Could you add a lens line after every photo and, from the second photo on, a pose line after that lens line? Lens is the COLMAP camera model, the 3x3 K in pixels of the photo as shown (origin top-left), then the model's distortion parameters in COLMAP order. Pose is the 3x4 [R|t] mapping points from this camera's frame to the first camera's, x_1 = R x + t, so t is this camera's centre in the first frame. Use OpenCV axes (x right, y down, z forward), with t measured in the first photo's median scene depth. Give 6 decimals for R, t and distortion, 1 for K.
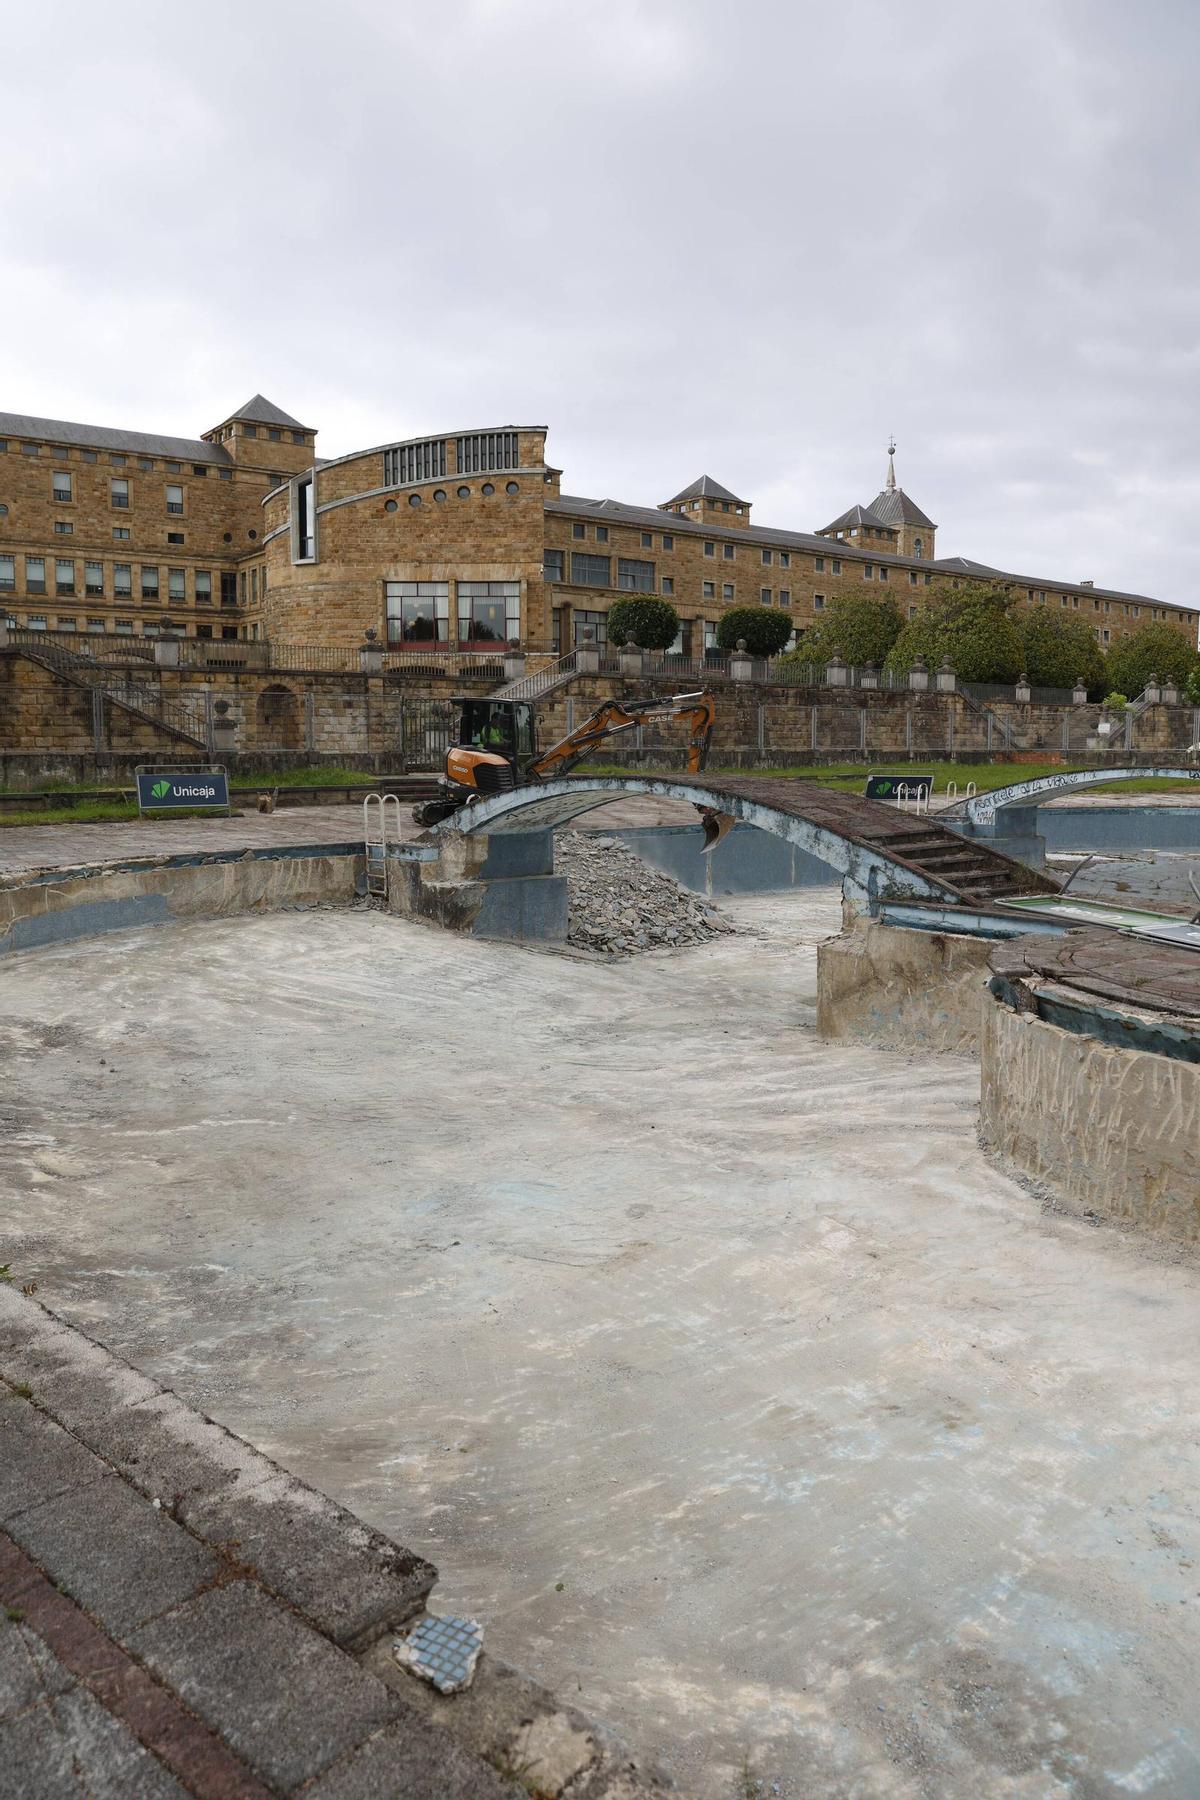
lens RADIAL K [[1231.8, 0, 600.5], [0, 1231.8, 898.8], [0, 0, 1]] dist [-0.114480, 0.091300]
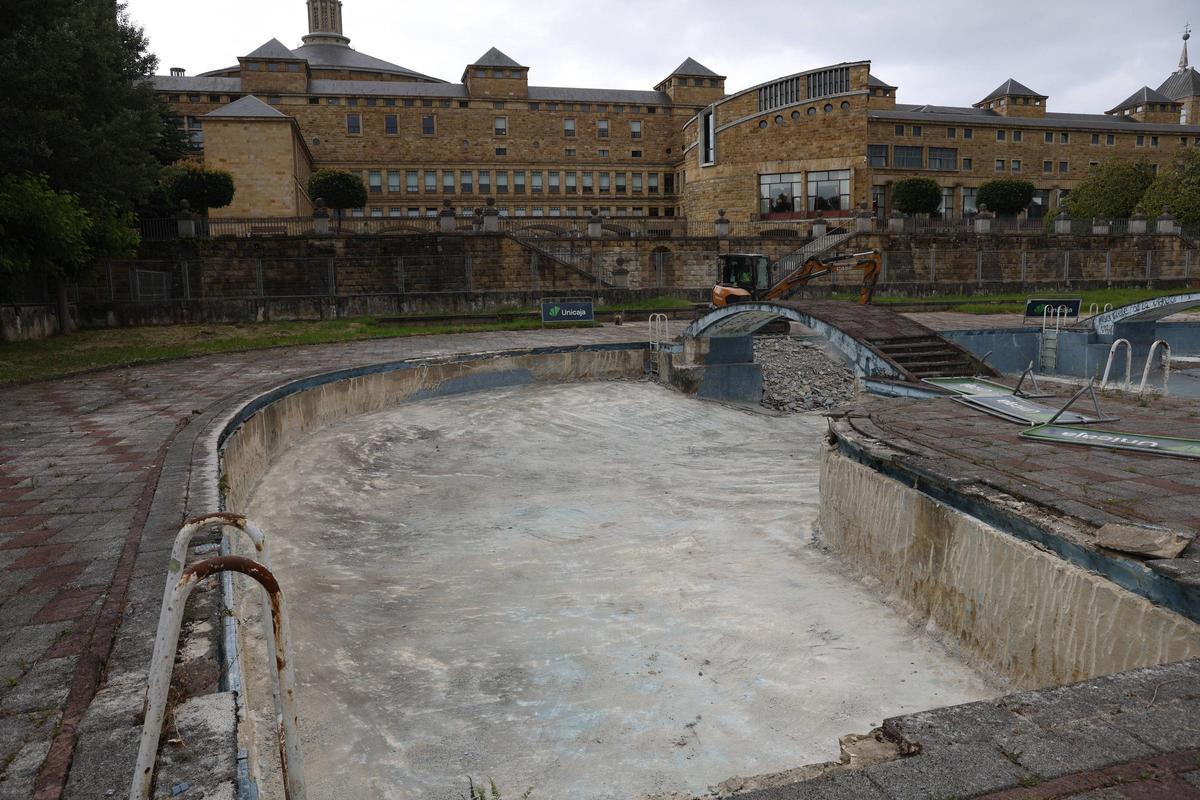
lens RADIAL K [[822.0, 0, 595.7], [0, 822.0, 410.1], [0, 0, 1]] dist [-0.110475, 0.089461]
pose [[0.916056, 0.038330, -0.399215, 0.053977], [-0.025592, 0.998980, 0.037190, 0.002163], [0.400233, -0.023851, 0.916103, -0.021752]]
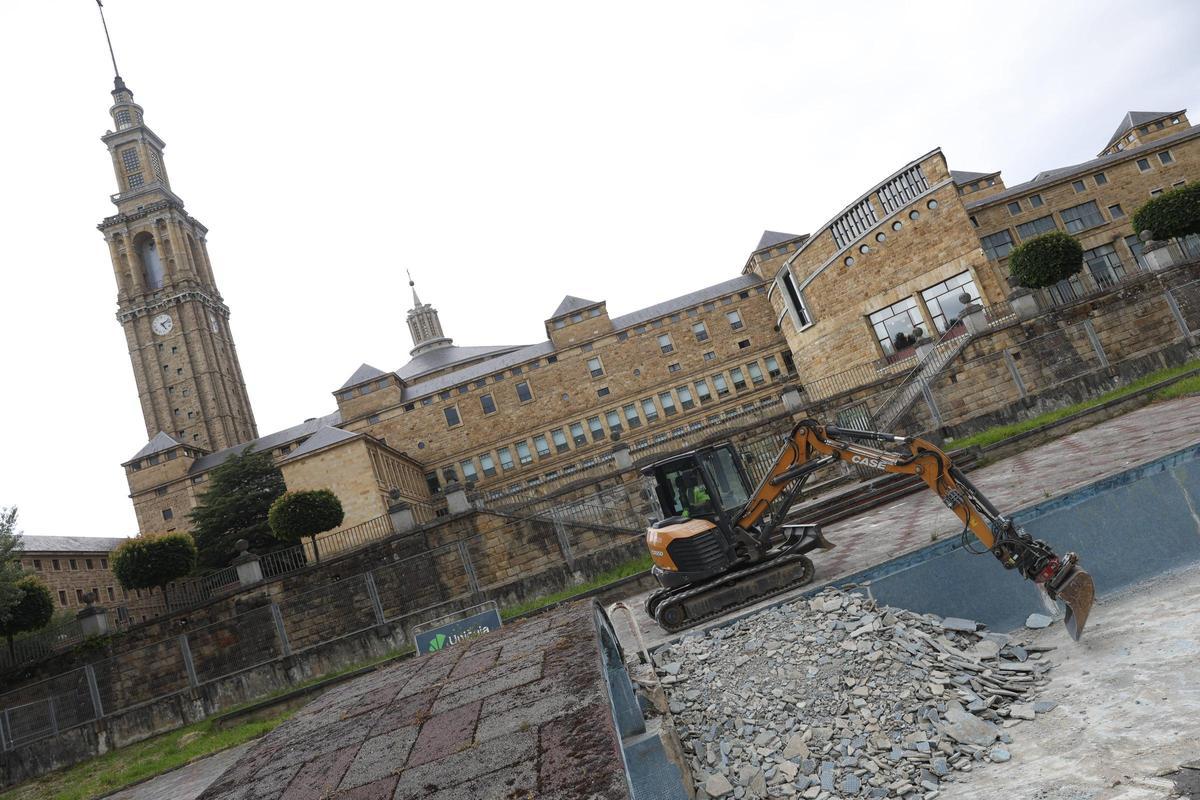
lens RADIAL K [[813.1, 0, 599.5], [0, 813.1, 410.2], [0, 0, 1]] dist [-0.109737, 0.082862]
pose [[0.738305, -0.359120, -0.570910, 0.064706], [0.253812, 0.932173, -0.258135, -0.019739], [0.624888, 0.045678, 0.779377, 0.168258]]
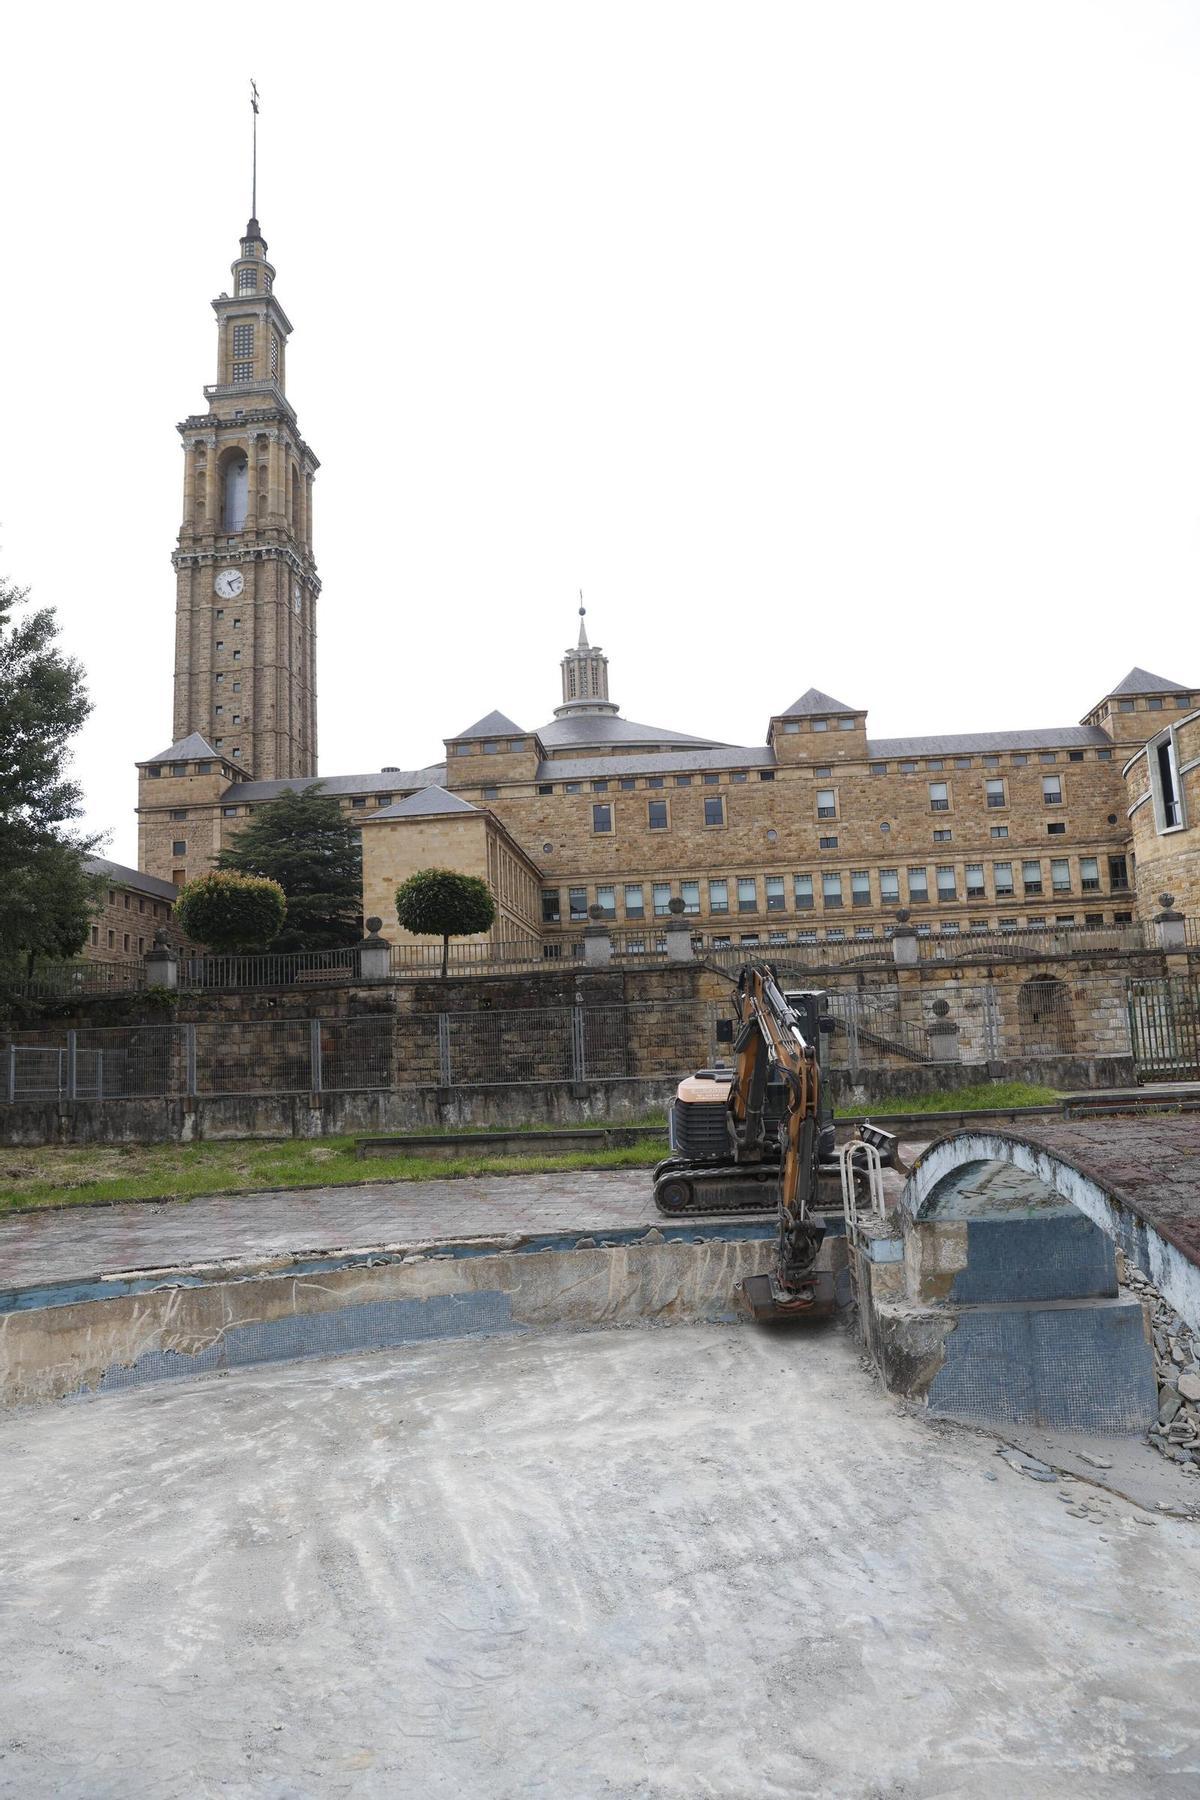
lens RADIAL K [[1226.9, 0, 602.6], [0, 1226.9, 904.1], [0, 0, 1]] dist [-0.111996, 0.090731]
pose [[0.720563, -0.129530, -0.681183, 0.044892], [-0.036394, 0.973978, -0.223703, -0.015943], [0.692433, 0.185983, 0.697098, 0.120405]]
